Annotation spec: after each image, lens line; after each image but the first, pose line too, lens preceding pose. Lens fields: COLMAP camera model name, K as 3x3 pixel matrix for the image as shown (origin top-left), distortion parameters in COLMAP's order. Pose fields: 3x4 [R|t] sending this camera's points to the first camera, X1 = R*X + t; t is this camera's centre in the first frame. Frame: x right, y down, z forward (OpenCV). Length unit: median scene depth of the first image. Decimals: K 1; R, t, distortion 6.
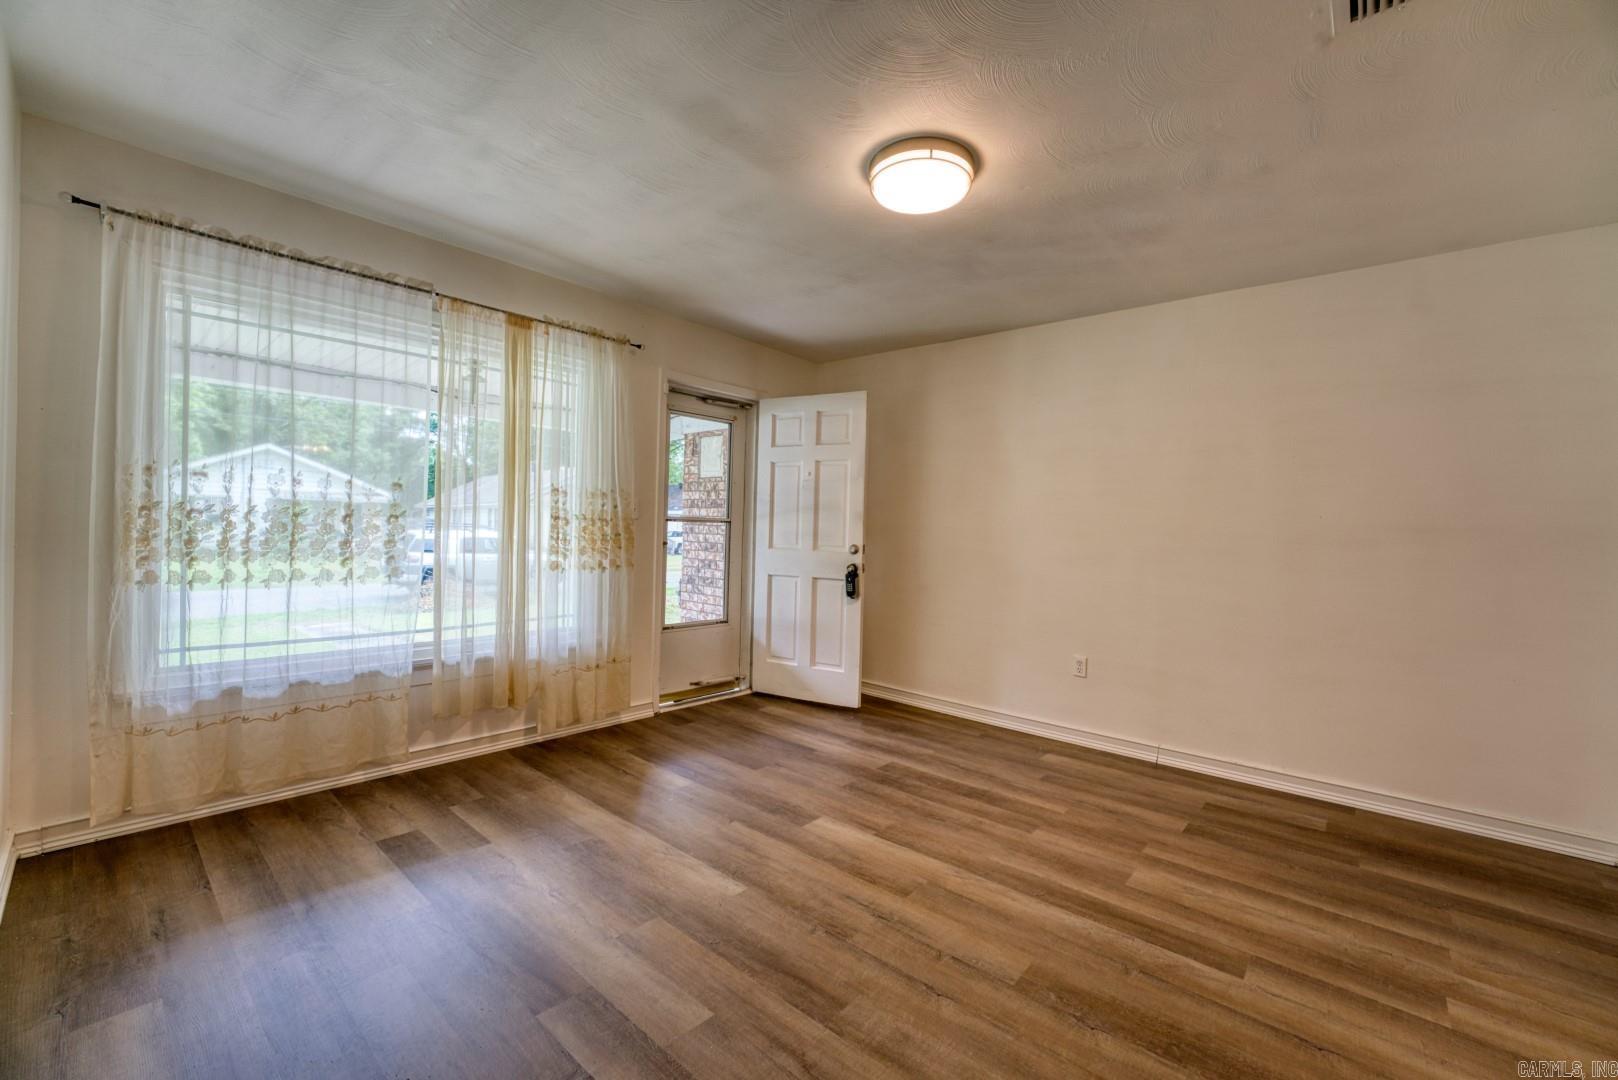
lens RADIAL K [[656.8, 0, 801.8], [0, 656.8, 531.6], [0, 0, 1]] dist [-0.028503, 0.000309]
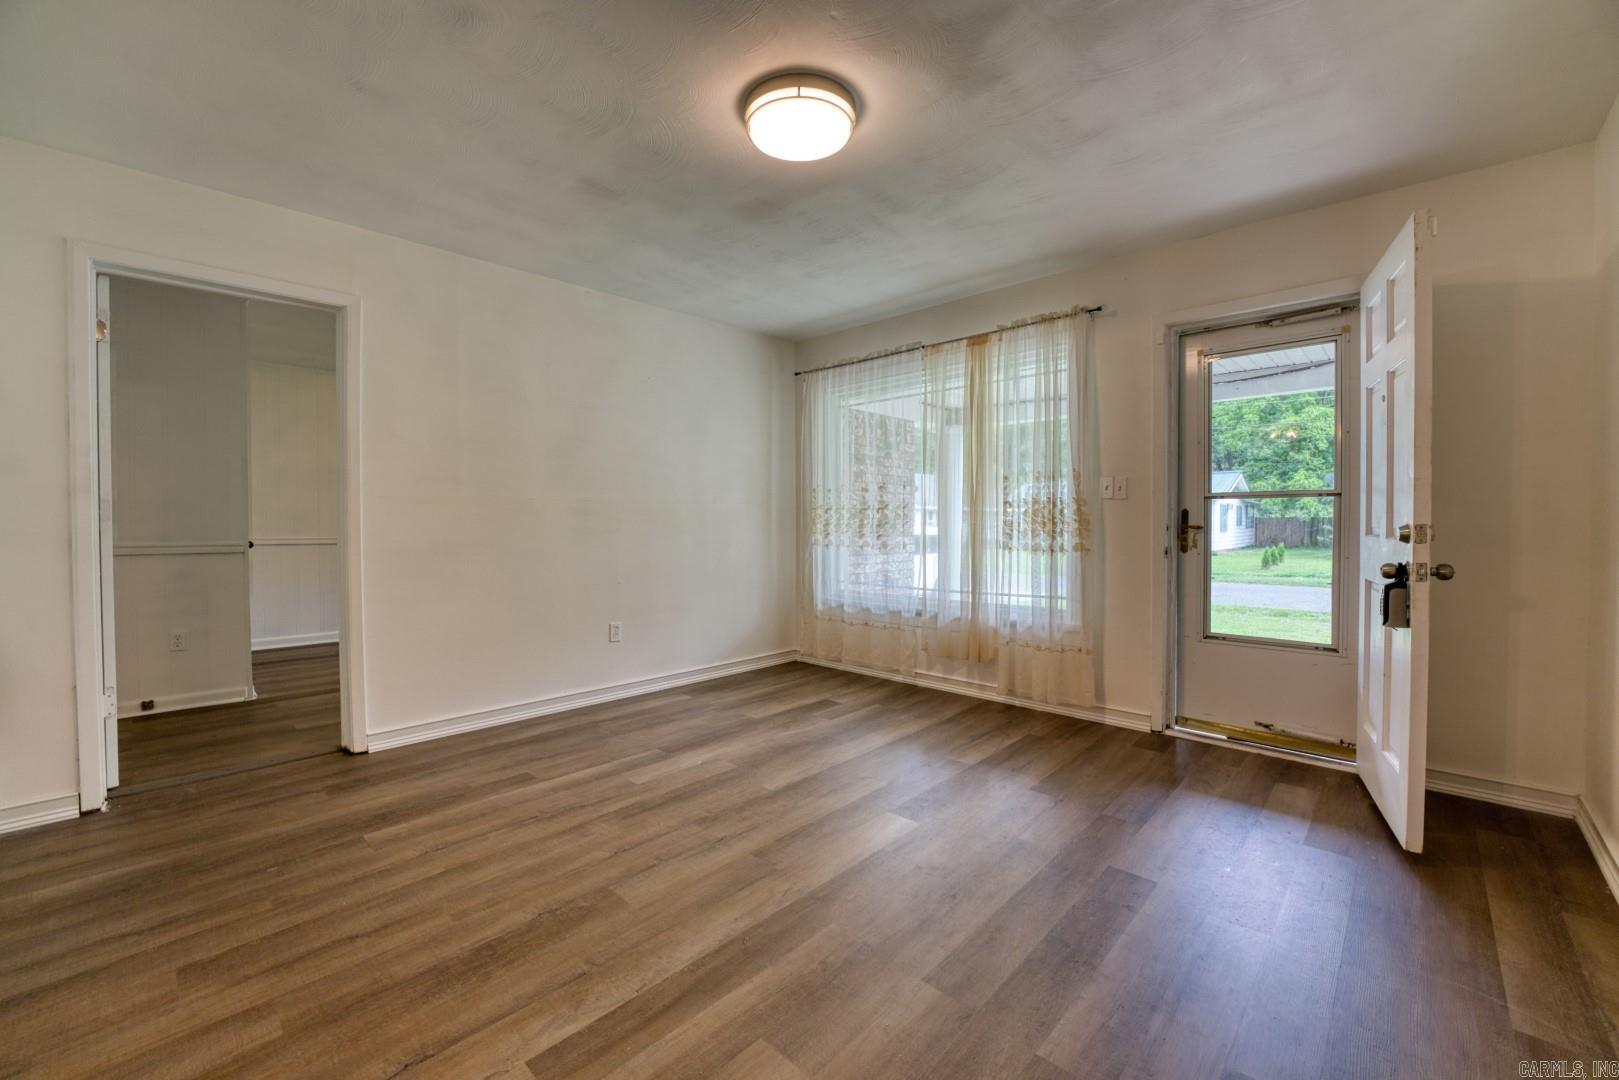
lens RADIAL K [[657.2, 0, 802.3], [0, 657.2, 531.5], [0, 0, 1]] dist [-0.028503, 0.000309]
pose [[-0.043185, -0.008841, -0.999028, 0.876308], [0.000904, 0.999960, -0.008888, 0.043276], [0.999067, -0.001287, -0.043175, 0.825591]]
